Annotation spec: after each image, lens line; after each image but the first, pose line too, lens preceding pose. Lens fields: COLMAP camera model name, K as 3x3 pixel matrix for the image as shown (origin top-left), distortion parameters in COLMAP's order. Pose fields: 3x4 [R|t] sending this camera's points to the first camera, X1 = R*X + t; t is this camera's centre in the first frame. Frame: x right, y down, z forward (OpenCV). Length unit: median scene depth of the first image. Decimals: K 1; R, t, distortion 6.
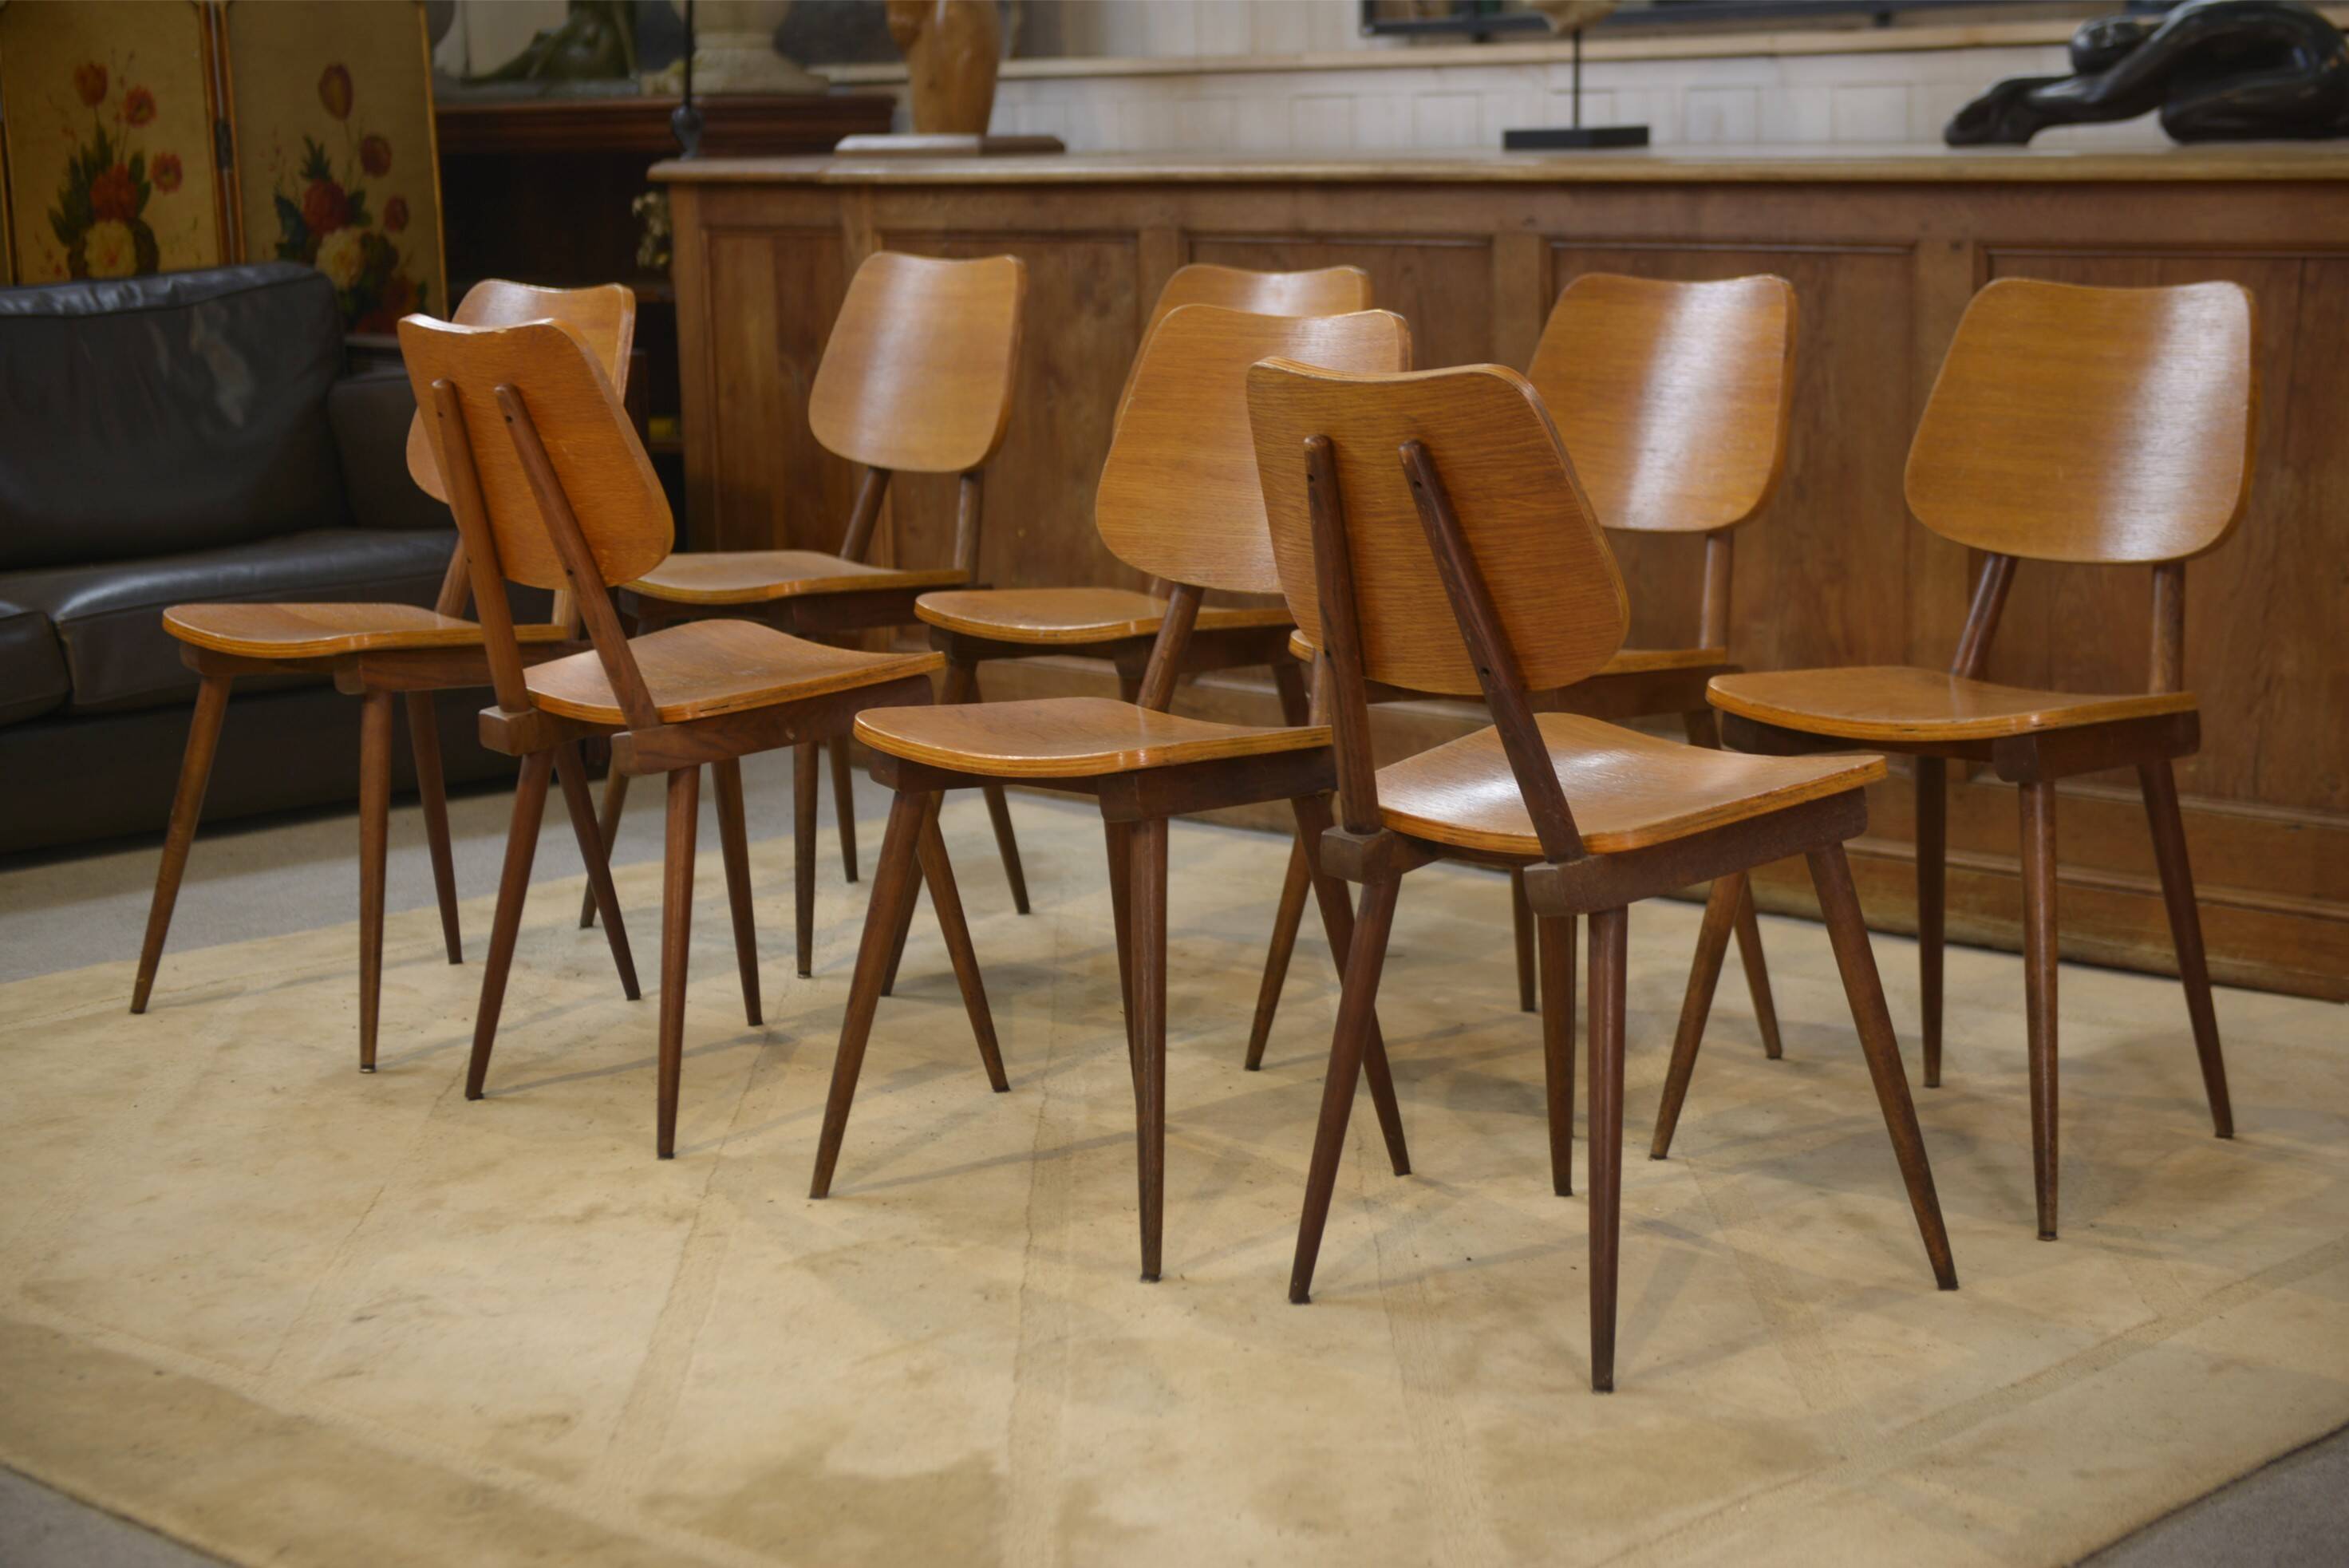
lens RADIAL K [[4073.9, 0, 1186.5], [0, 4073.9, 799.9], [0, 0, 1]] dist [0.126135, 0.000000]
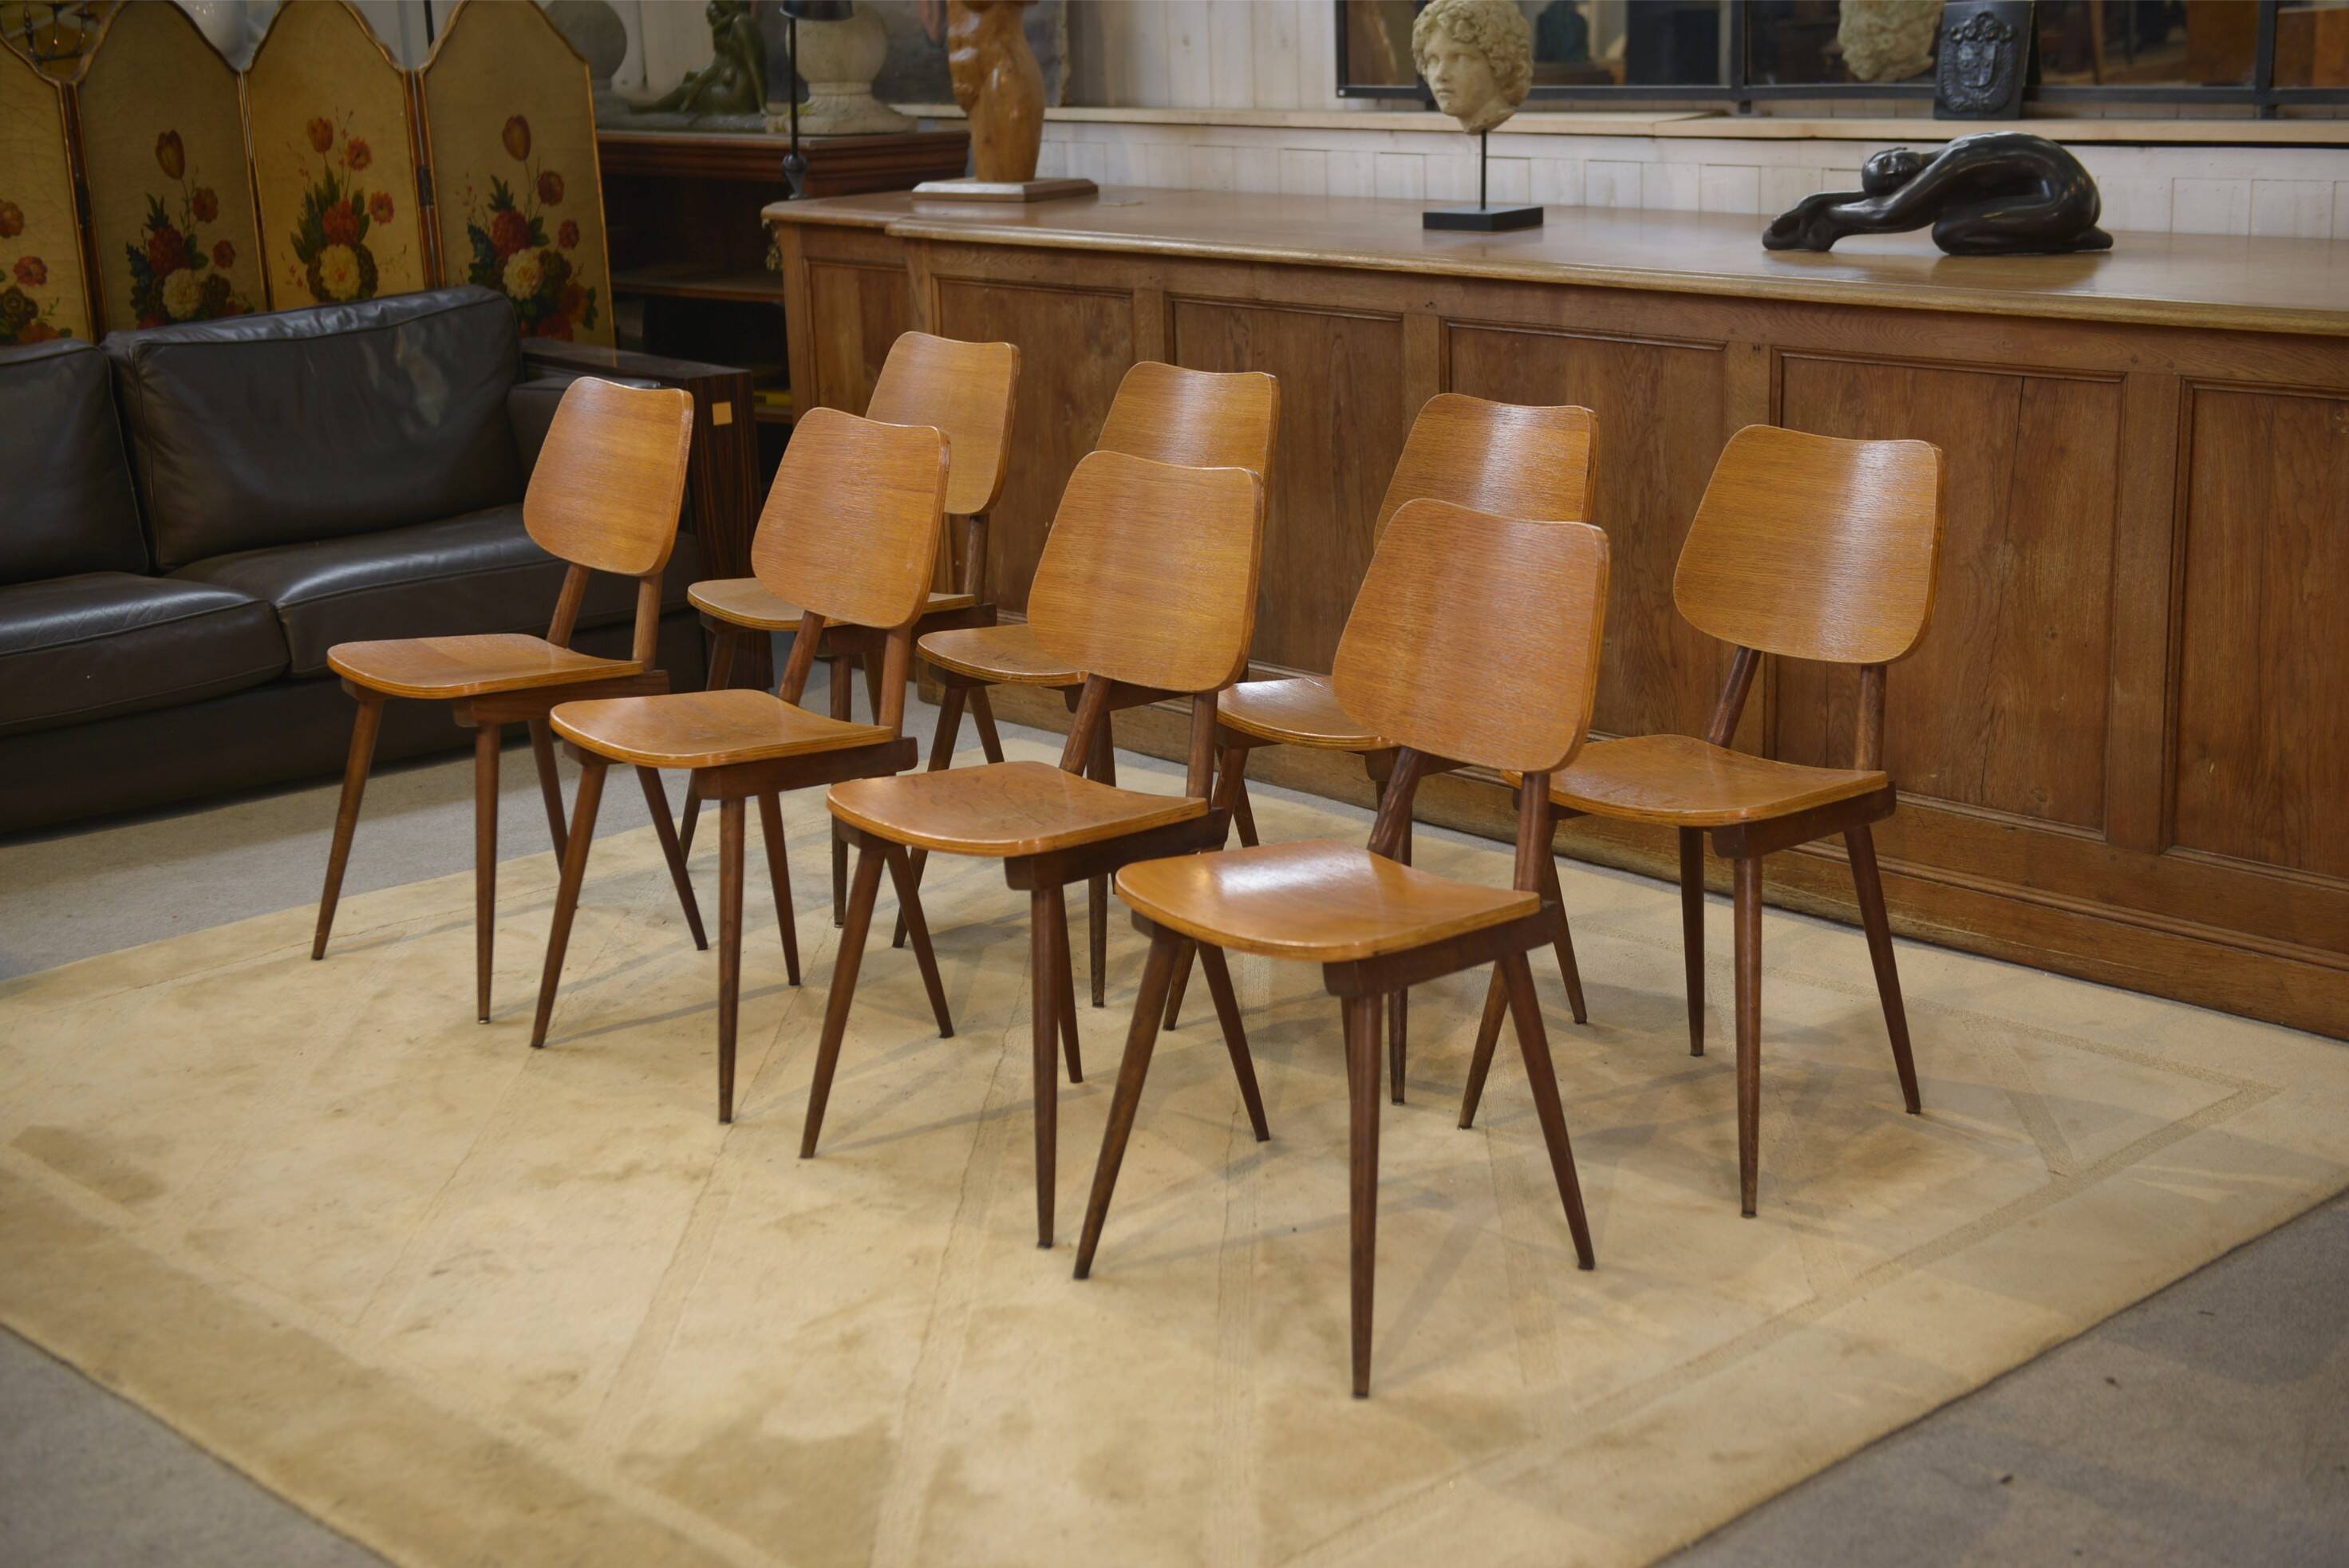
lens RADIAL K [[3329.7, 0, 1185.9], [0, 3329.7, 795.9], [0, 0, 1]] dist [0.133315, 0.000000]
pose [[0.998902, 0.004183, -0.046653, 0.070030], [-0.000396, 0.996723, 0.080891, -0.091085], [0.046838, -0.080784, 0.995631, -0.030693]]
